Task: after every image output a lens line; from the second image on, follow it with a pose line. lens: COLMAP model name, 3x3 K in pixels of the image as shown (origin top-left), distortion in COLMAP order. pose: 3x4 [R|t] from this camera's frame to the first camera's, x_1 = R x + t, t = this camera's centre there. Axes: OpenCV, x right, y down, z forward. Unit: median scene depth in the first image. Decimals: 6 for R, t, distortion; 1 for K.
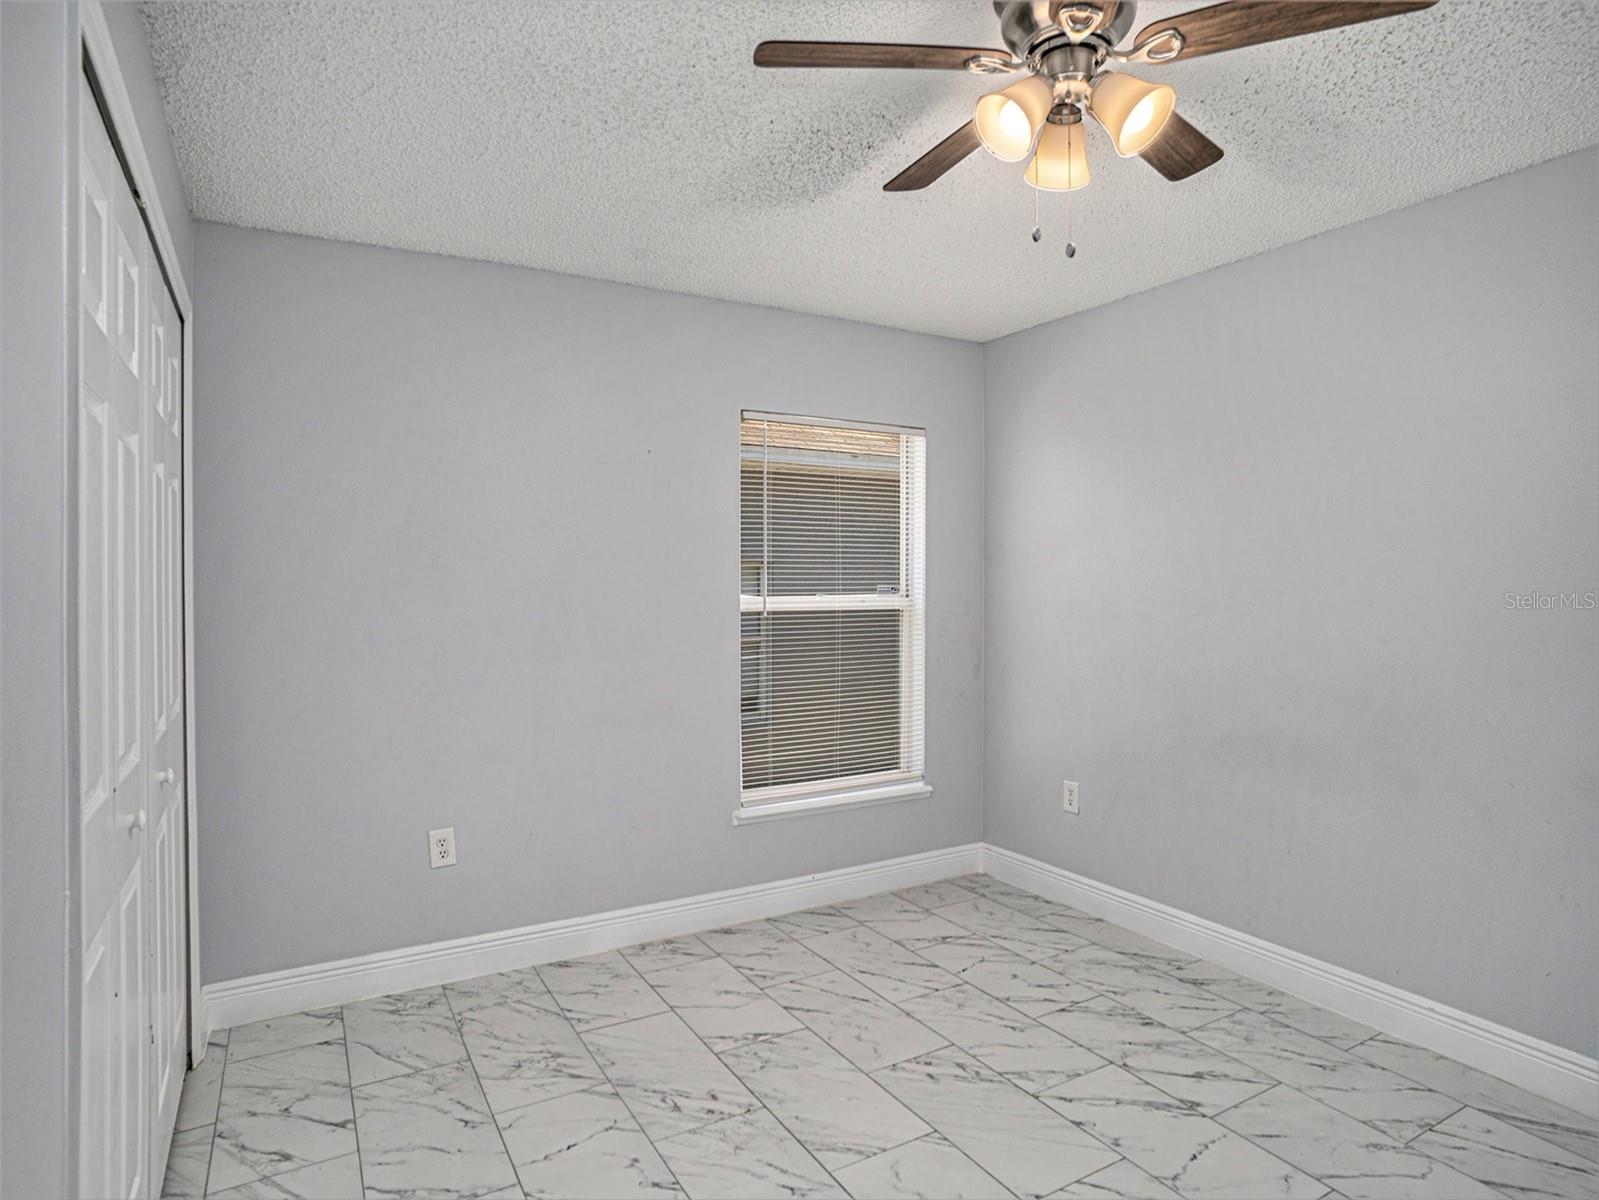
lens RADIAL K [[925.8, 0, 805.1], [0, 925.8, 599.8], [0, 0, 1]] dist [-0.082080, 0.042573]
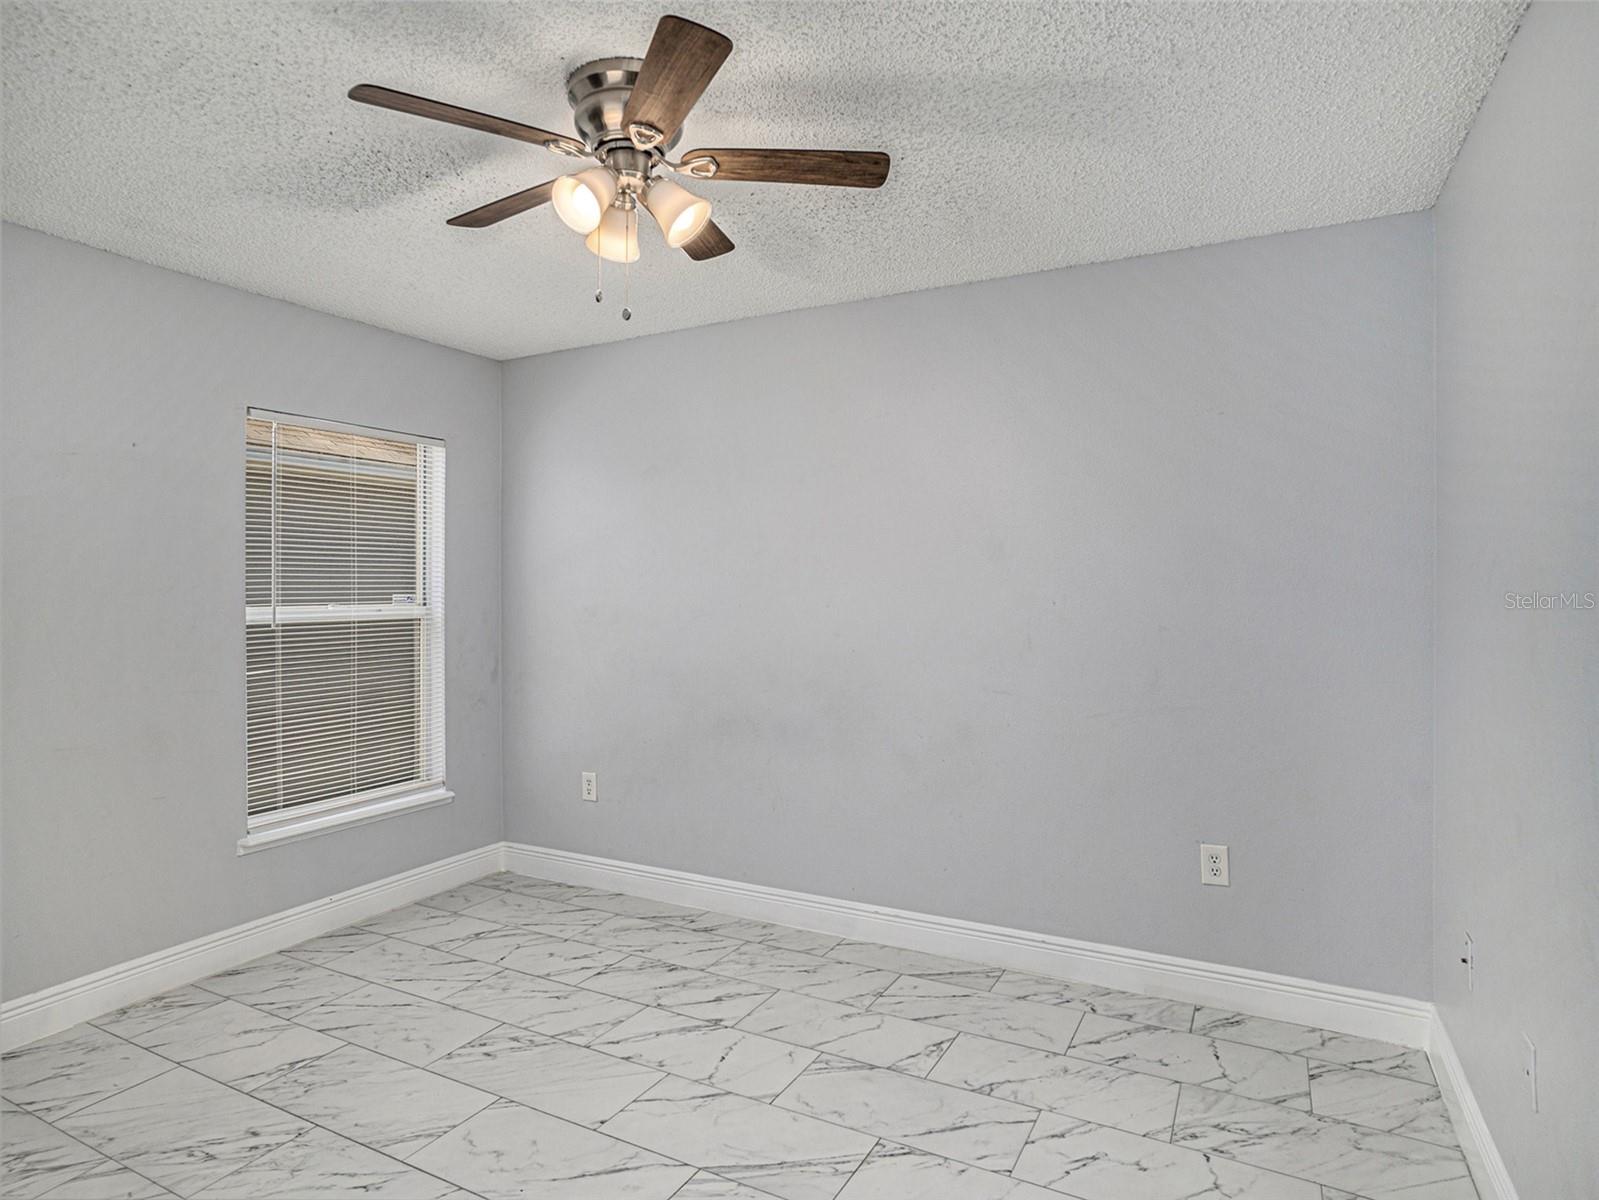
lens RADIAL K [[922.6, 0, 809.4], [0, 922.6, 602.8], [0, 0, 1]] dist [-0.076181, 0.043798]
pose [[0.848825, -0.012147, 0.528535, -0.080172], [0.016827, 0.999850, -0.004046, 0.007231], [-0.528407, 0.012328, 0.848902, -0.085778]]
